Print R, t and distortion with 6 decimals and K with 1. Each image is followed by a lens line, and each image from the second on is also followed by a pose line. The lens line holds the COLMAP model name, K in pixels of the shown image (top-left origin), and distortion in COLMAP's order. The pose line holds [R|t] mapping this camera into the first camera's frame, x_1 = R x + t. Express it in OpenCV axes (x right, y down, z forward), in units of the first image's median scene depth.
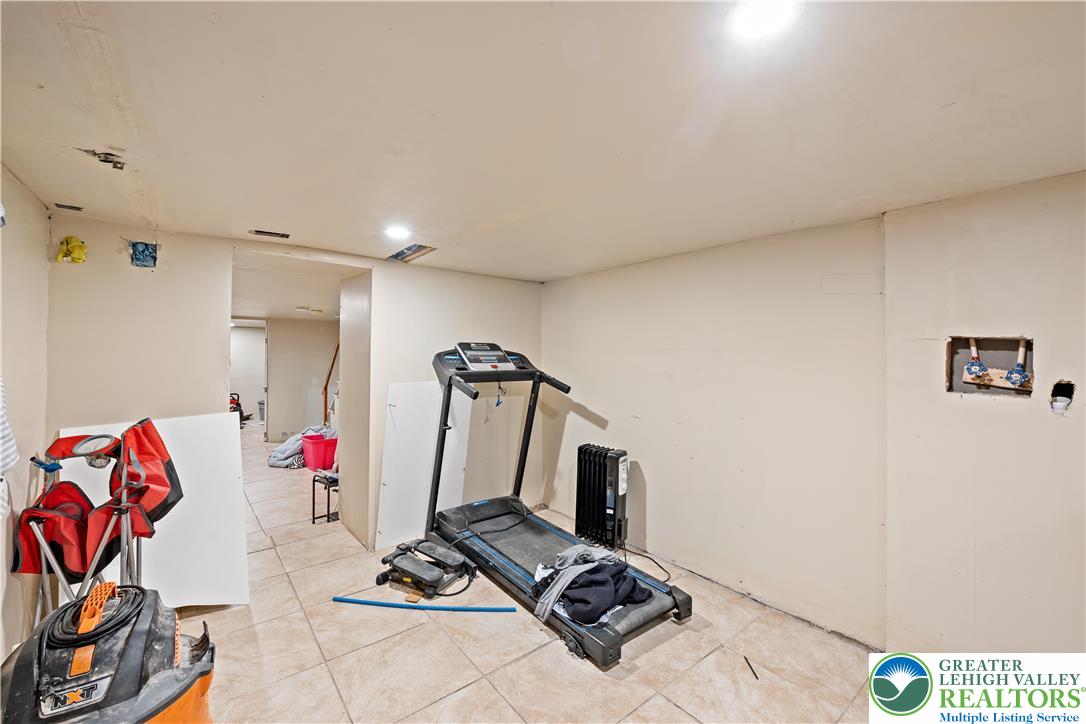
lens RADIAL K [[432.8, 0, 539.5], [0, 432.8, 362.0], [0, 0, 1]] dist [-0.000514, -0.000020]
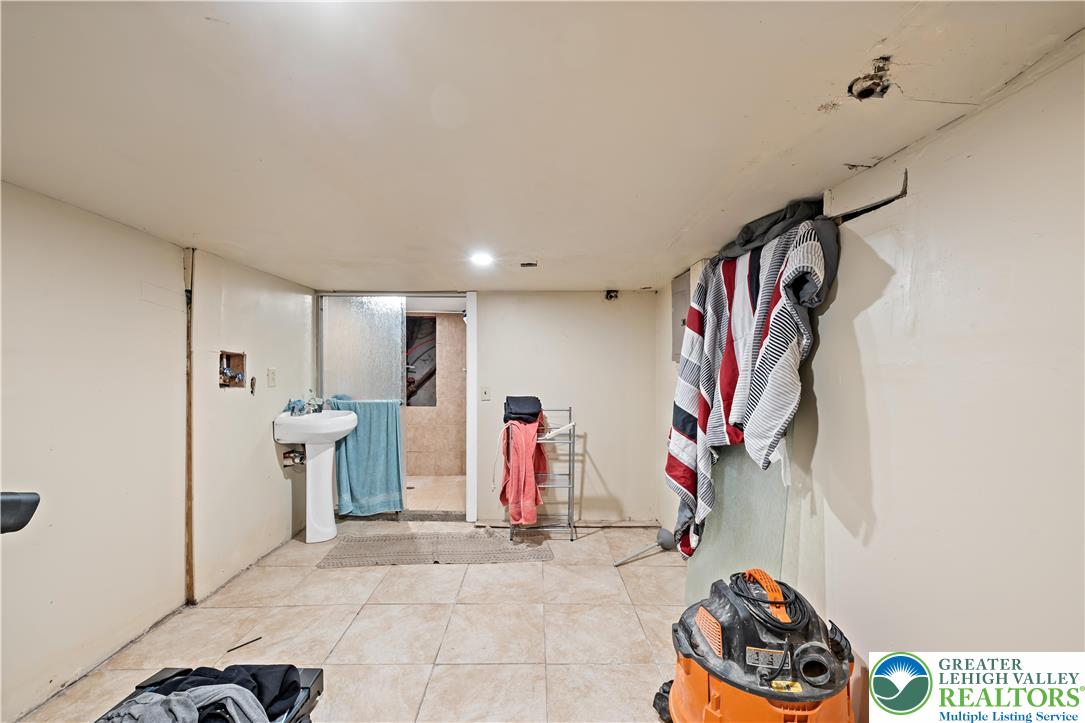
lens RADIAL K [[432.4, 0, 539.0], [0, 432.4, 361.5], [0, 0, 1]] dist [-0.000514, -0.000020]
pose [[-0.792457, 0.000295, 0.609928, -0.764847], [-0.005810, 0.999951, -0.008033, -0.015632], [-0.609901, -0.009910, -0.792416, 1.385843]]
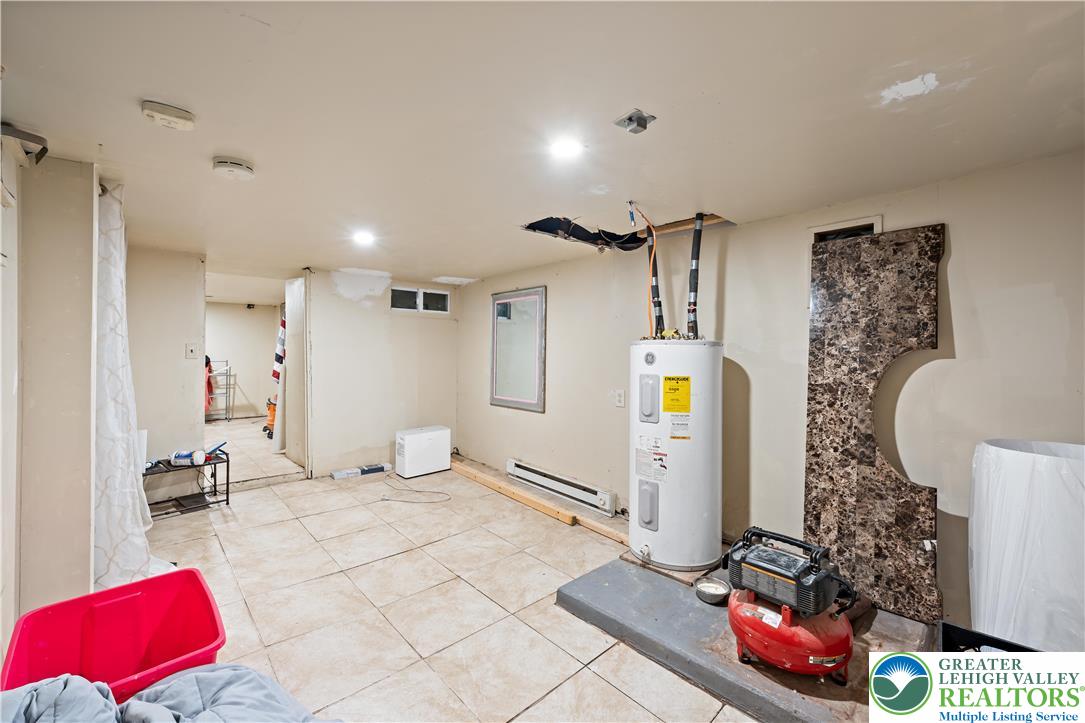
lens RADIAL K [[432.4, 0, 539.0], [0, 432.4, 361.5], [0, 0, 1]] dist [-0.000514, -0.000020]
pose [[-0.996560, -0.003199, -0.082807, -1.644483], [-0.003552, 0.999985, 0.004124, 0.086487], [0.082793, 0.004404, -0.996557, 2.935599]]
